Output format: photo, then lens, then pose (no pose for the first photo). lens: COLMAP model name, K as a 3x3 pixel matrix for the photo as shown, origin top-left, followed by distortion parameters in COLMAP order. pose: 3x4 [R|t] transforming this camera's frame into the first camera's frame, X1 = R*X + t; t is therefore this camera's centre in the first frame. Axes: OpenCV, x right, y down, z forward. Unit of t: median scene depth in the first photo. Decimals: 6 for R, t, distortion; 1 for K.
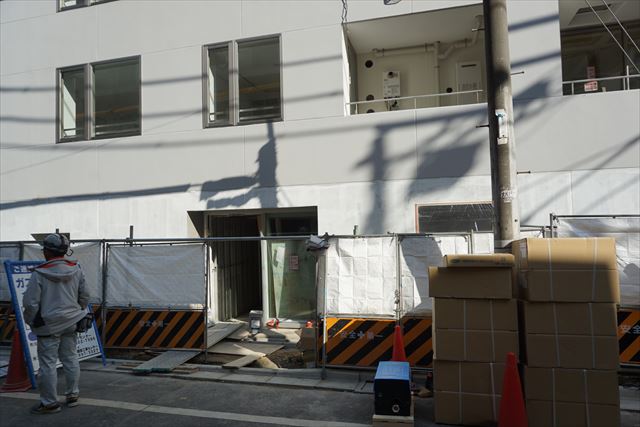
lens RADIAL K [[432.3, 0, 320.0], [0, 432.3, 213.5], [0, 0, 1]] dist [-0.053965, 0.038542]
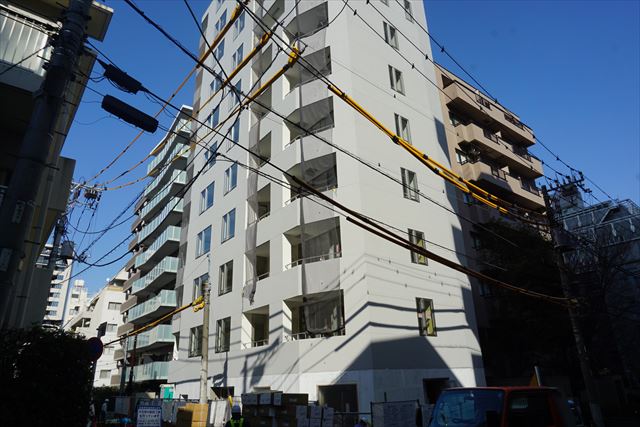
lens RADIAL K [[432.3, 0, 320.0], [0, 432.3, 213.5], [0, 0, 1]] dist [-0.053965, 0.038542]
pose [[0.793579, -0.223907, -0.565772, 2.018601], [0.031563, 0.943728, -0.329212, -0.131741], [0.607647, 0.243398, 0.755991, -0.849823]]
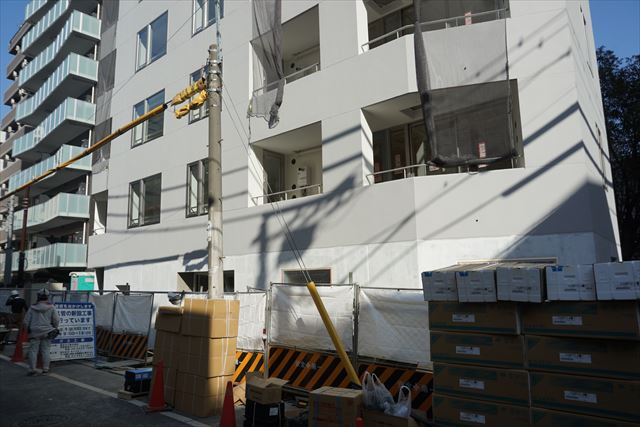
lens RADIAL K [[432.3, 0, 320.0], [0, 432.3, 213.5], [0, 0, 1]] dist [-0.053965, 0.038542]
pose [[0.911528, -0.055005, -0.407543, 0.828611], [0.010010, 0.993688, -0.111728, -0.040789], [0.411117, 0.097764, 0.906325, -0.204690]]
